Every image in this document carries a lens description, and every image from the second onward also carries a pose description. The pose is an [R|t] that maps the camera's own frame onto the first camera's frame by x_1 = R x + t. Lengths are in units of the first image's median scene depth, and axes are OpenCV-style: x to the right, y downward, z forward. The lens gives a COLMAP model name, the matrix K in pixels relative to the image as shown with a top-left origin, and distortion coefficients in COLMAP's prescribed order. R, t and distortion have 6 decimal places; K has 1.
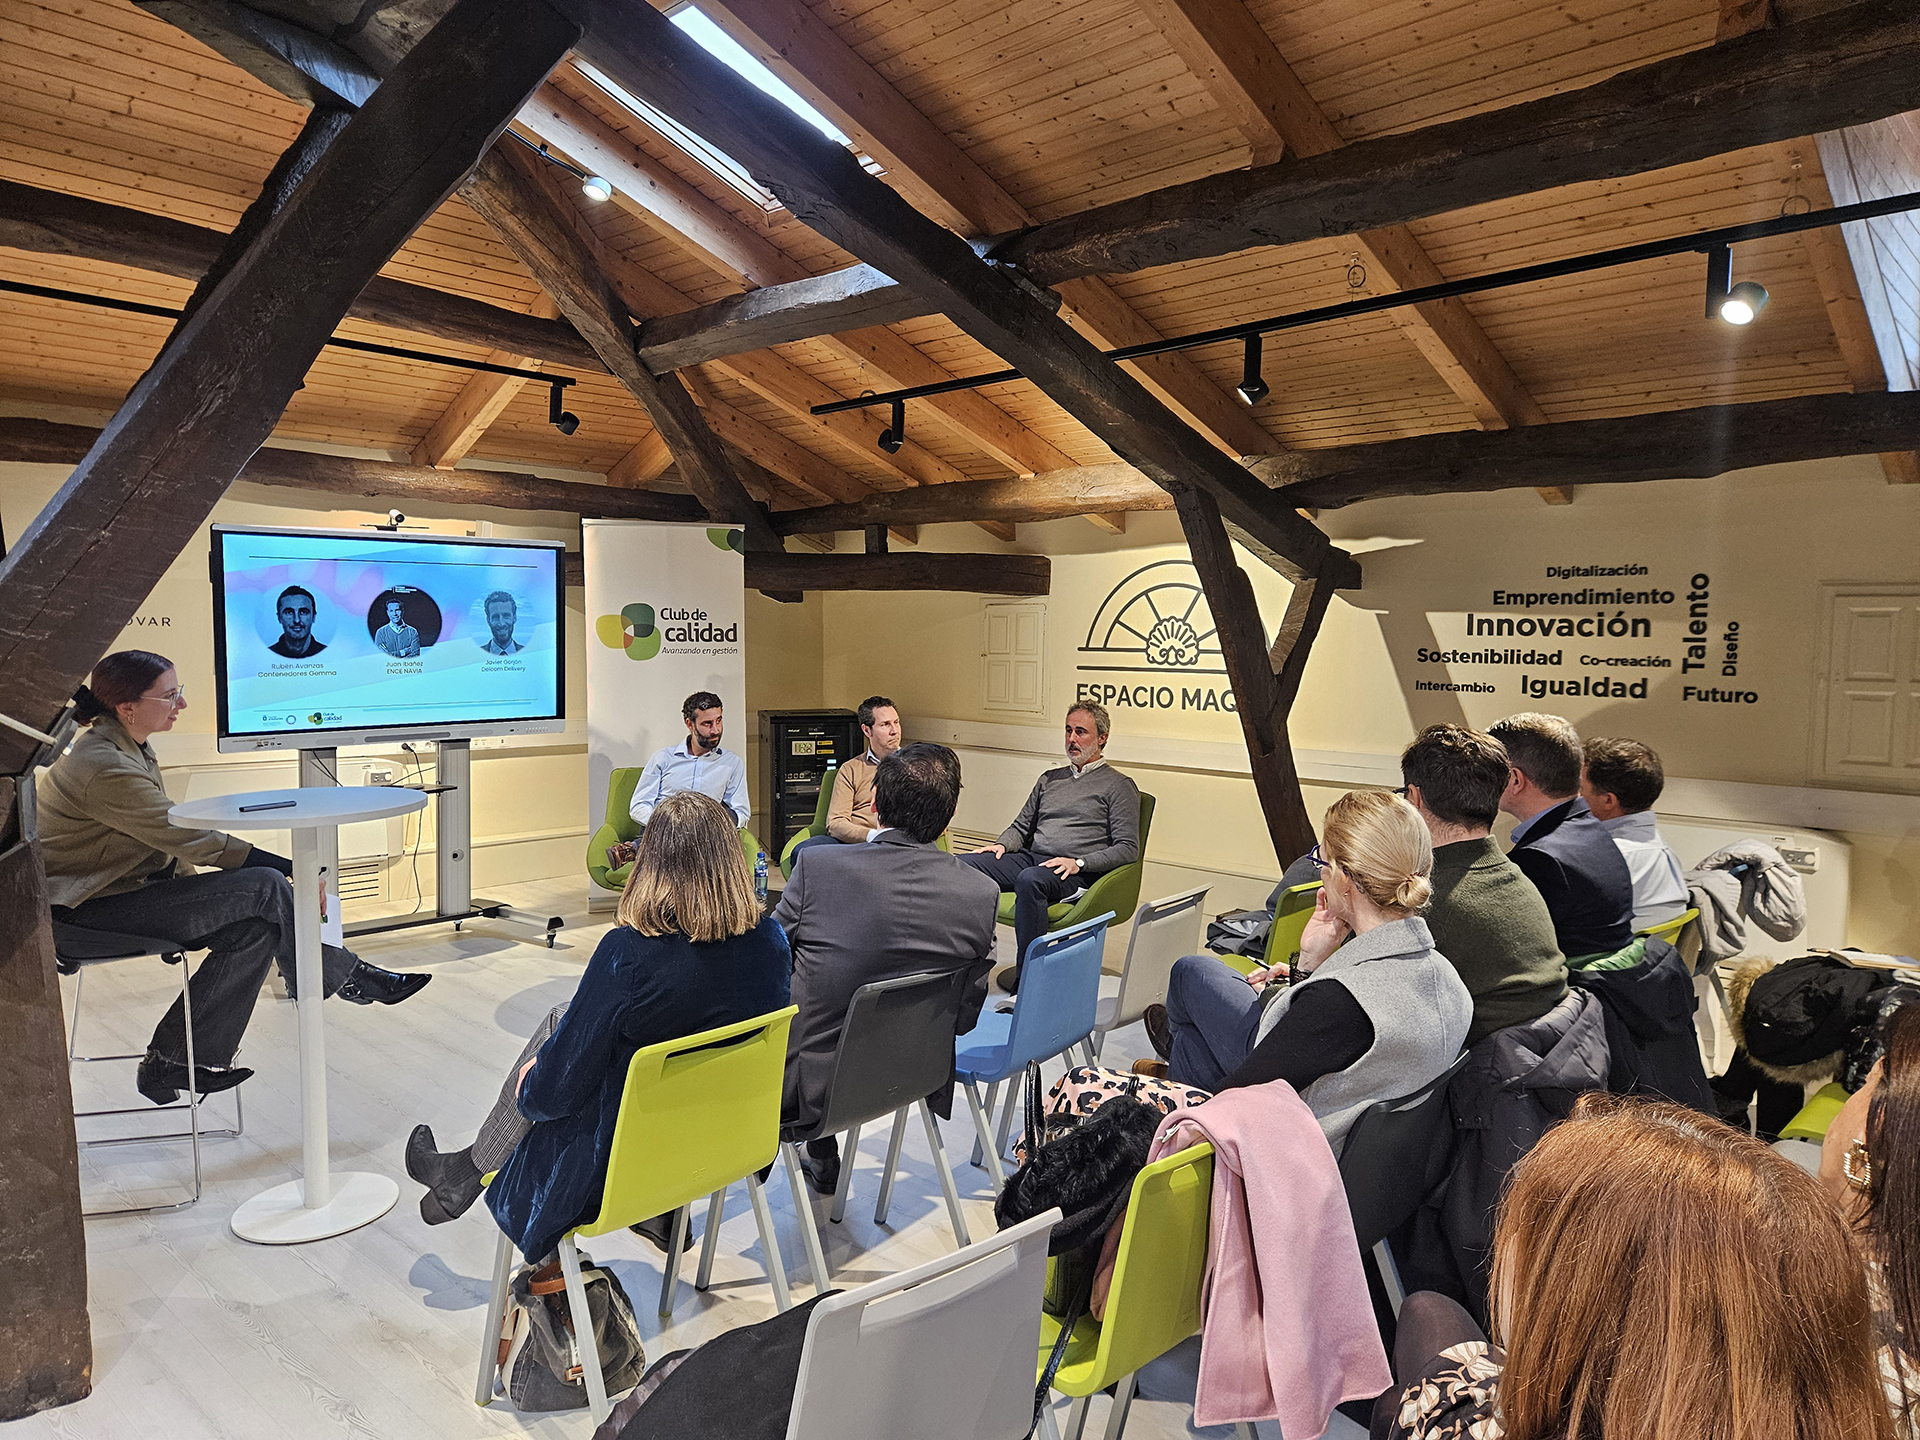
lens RADIAL K [[1277.5, 0, 938.3], [0, 1277.5, 720.6], [0, 0, 1]] dist [0.073903, -0.062805]
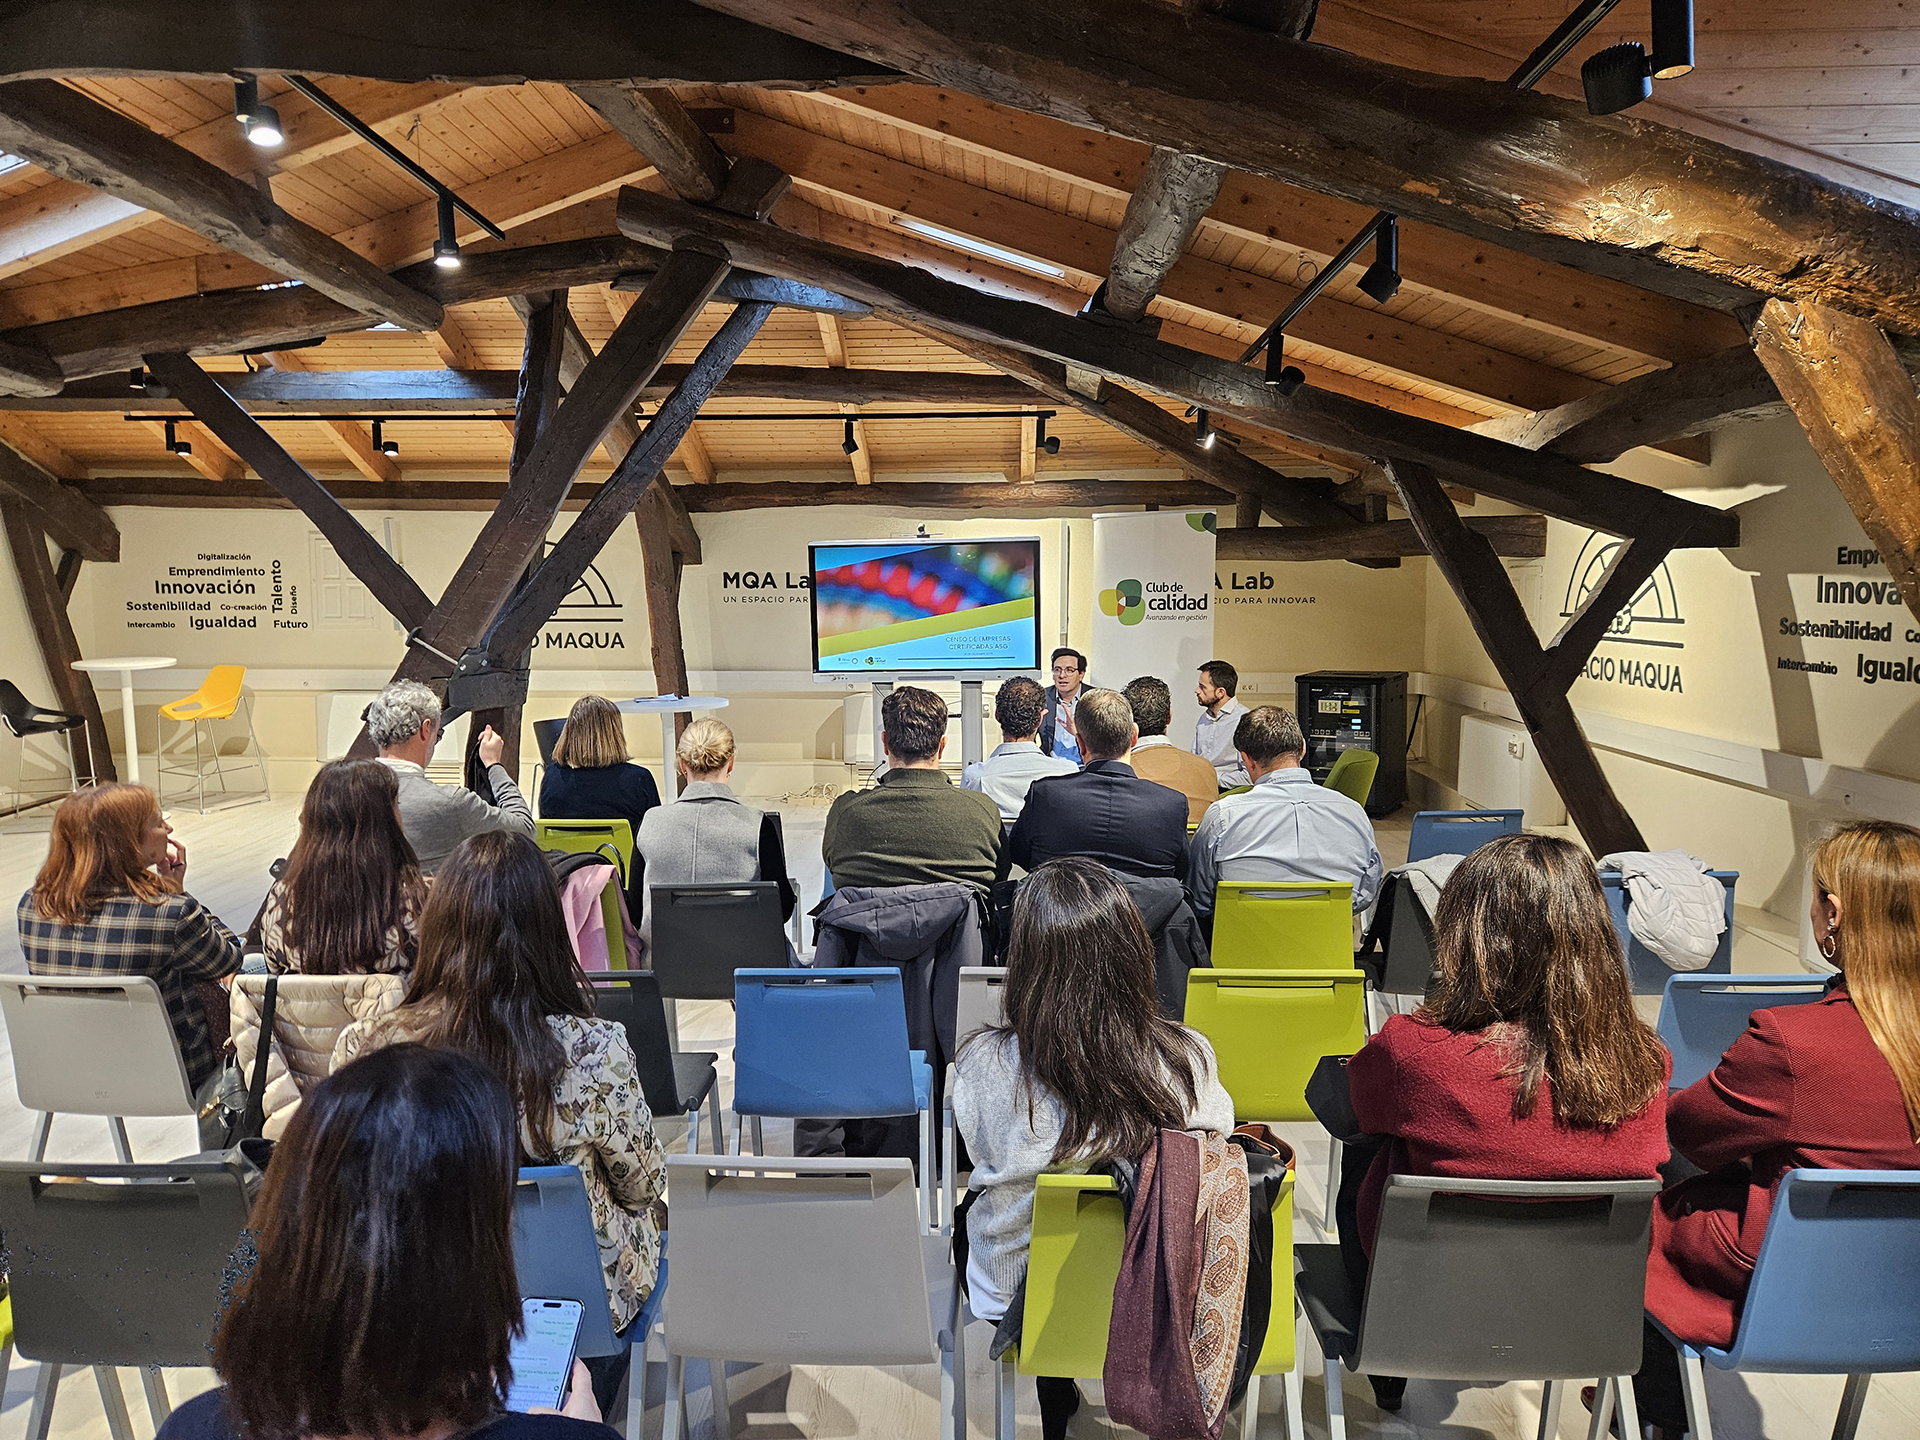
lens RADIAL K [[1277.5, 0, 929.4], [0, 1277.5, 714.8], [0, 0, 1]] dist [0.073903, -0.062805]
pose [[0.655419, 0.060129, -0.752868, 0.680555], [-0.037238, 0.998186, 0.047304, -0.014471], [0.754347, -0.002969, 0.656469, 0.051259]]
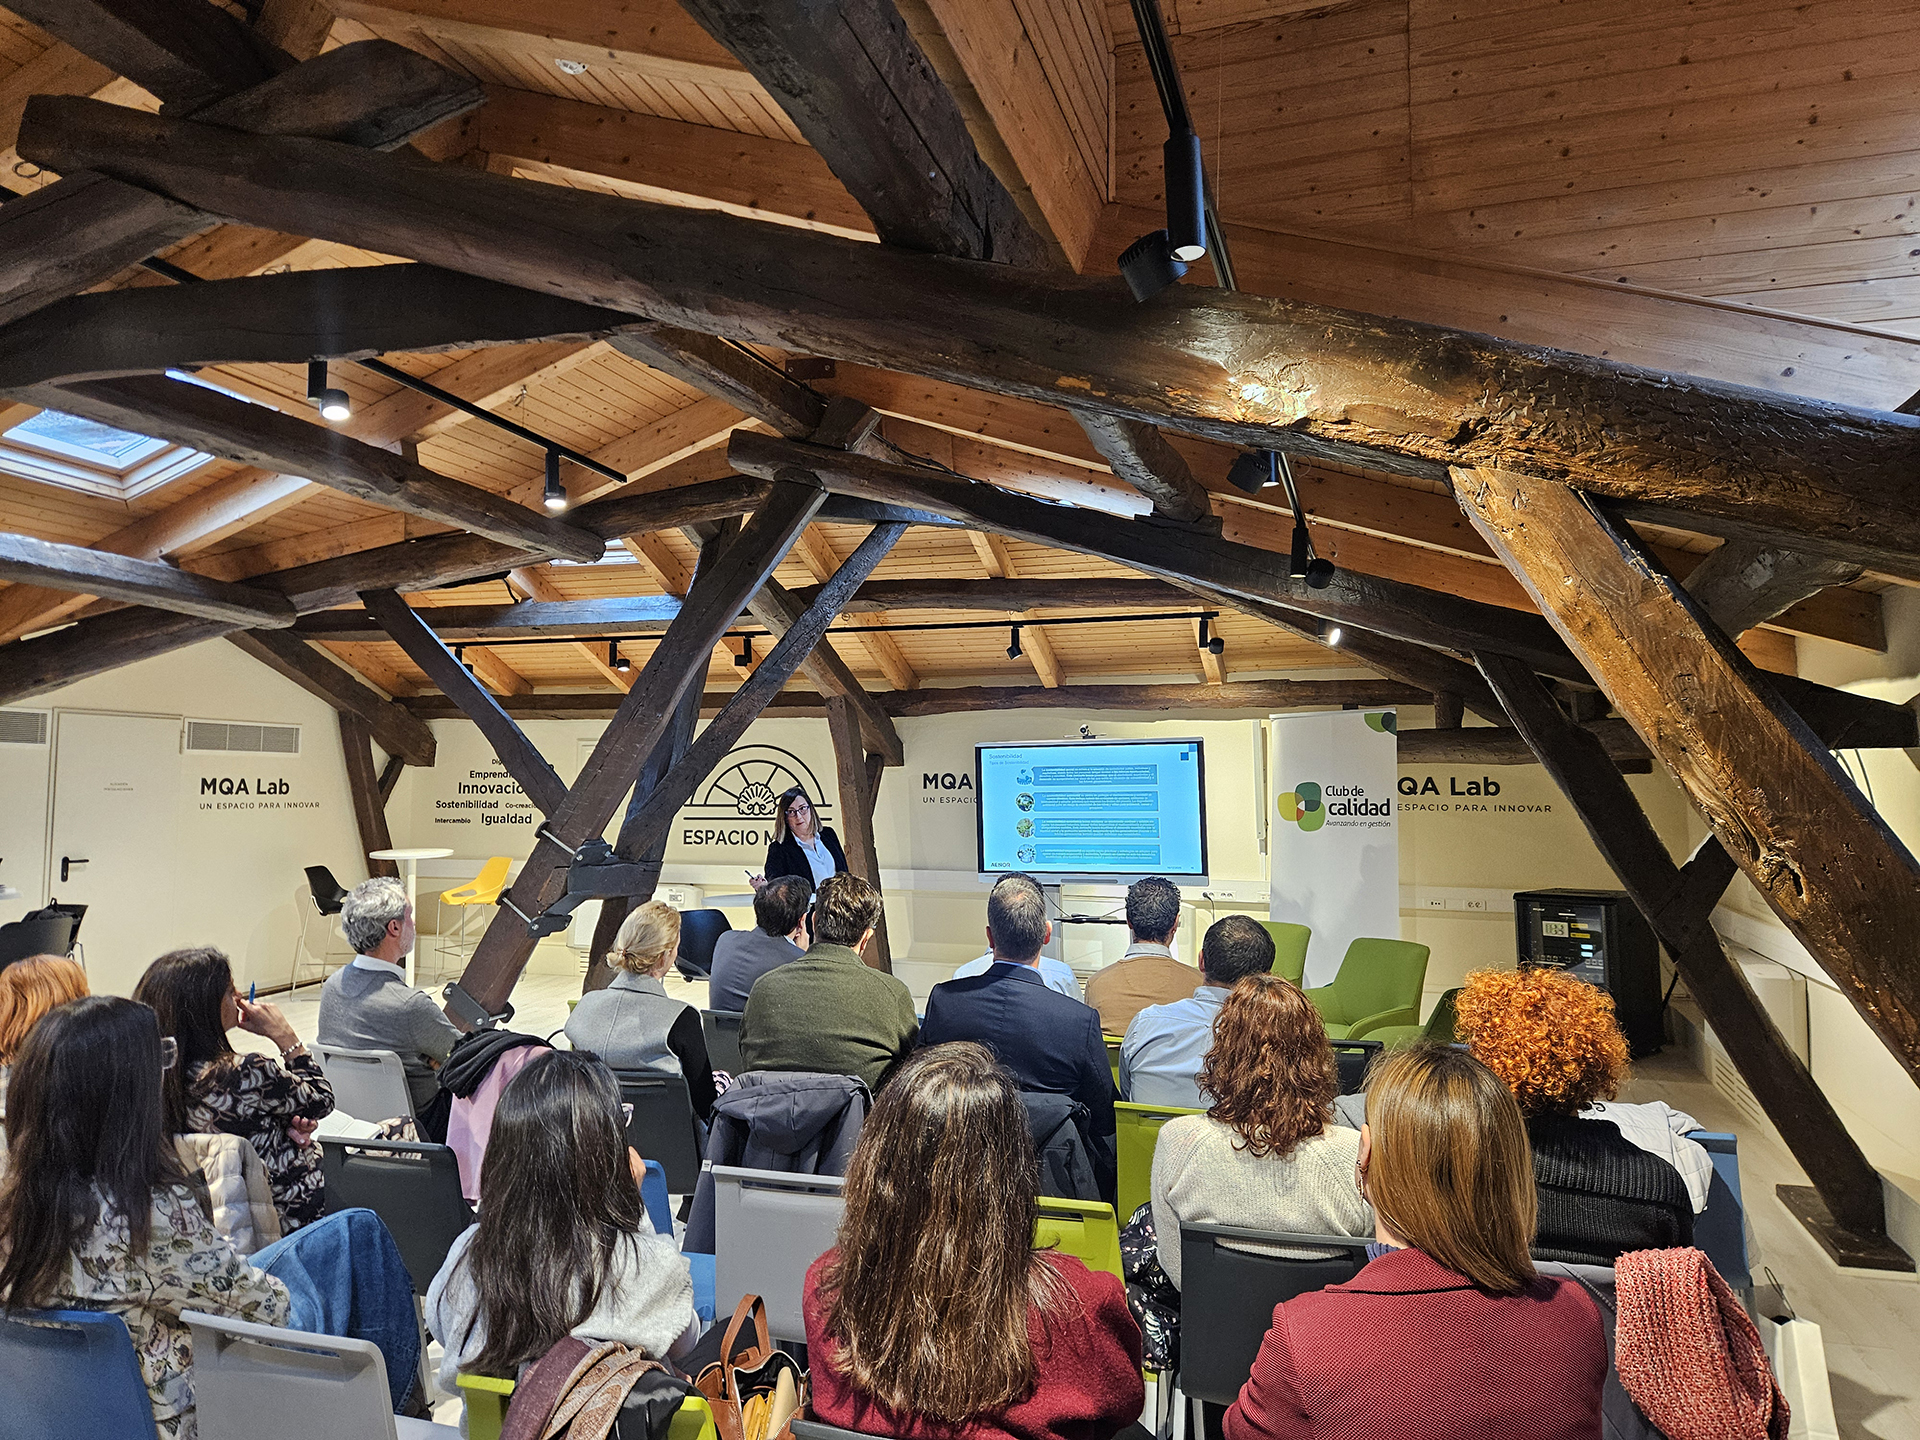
lens RADIAL K [[1277.5, 0, 941.7], [0, 1277.5, 711.5], [0, 0, 1]] dist [0.073903, -0.062805]
pose [[0.427061, -0.068995, -0.901587, 0.805222], [-0.057339, 0.993012, -0.103152, -0.018360], [0.902403, 0.095749, 0.420120, 0.236364]]
